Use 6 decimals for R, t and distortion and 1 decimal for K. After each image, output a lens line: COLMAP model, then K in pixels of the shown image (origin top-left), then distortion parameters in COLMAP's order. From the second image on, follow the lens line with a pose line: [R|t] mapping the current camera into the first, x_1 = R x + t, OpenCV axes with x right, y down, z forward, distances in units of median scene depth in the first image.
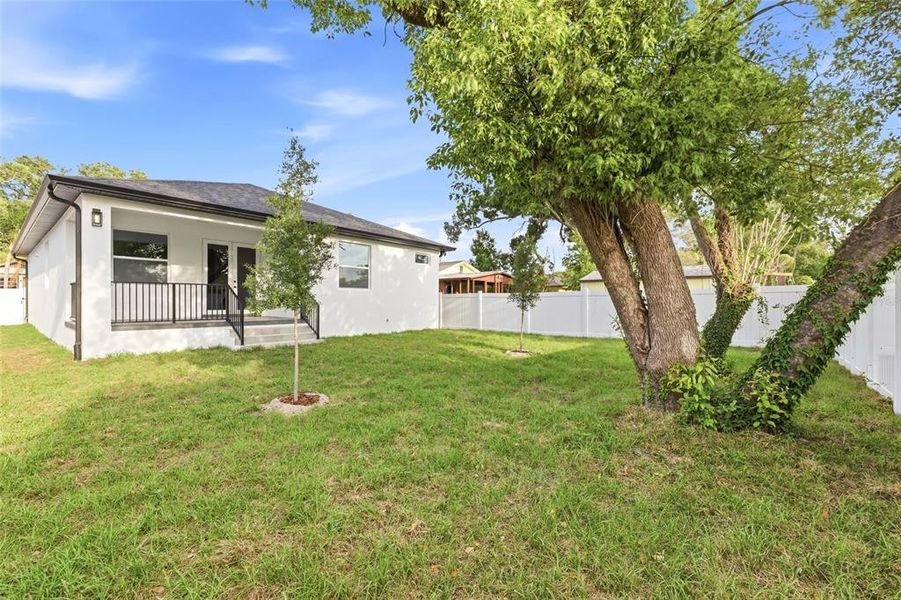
lens RADIAL K [[381.9, 0, 448.9], [0, 381.9, 298.2], [0, 0, 1]] dist [0.009914, -0.000607]
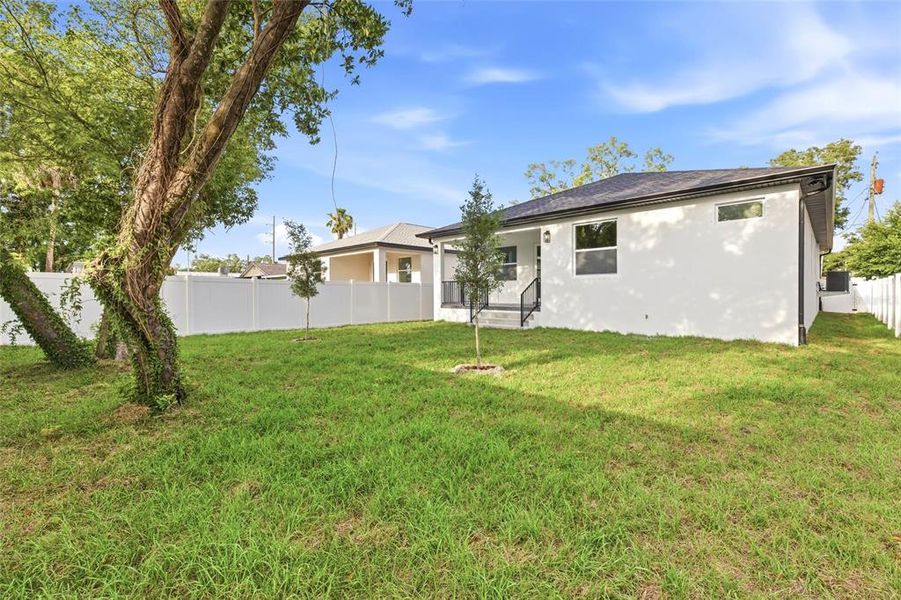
lens RADIAL K [[381.9, 0, 448.9], [0, 381.9, 298.2], [0, 0, 1]] dist [0.009914, -0.000607]
pose [[-0.169041, 0.020255, -0.985401, 0.641318], [0.005427, 0.999793, 0.019620, 0.004414], [0.985594, -0.002031, -0.169116, 0.848087]]
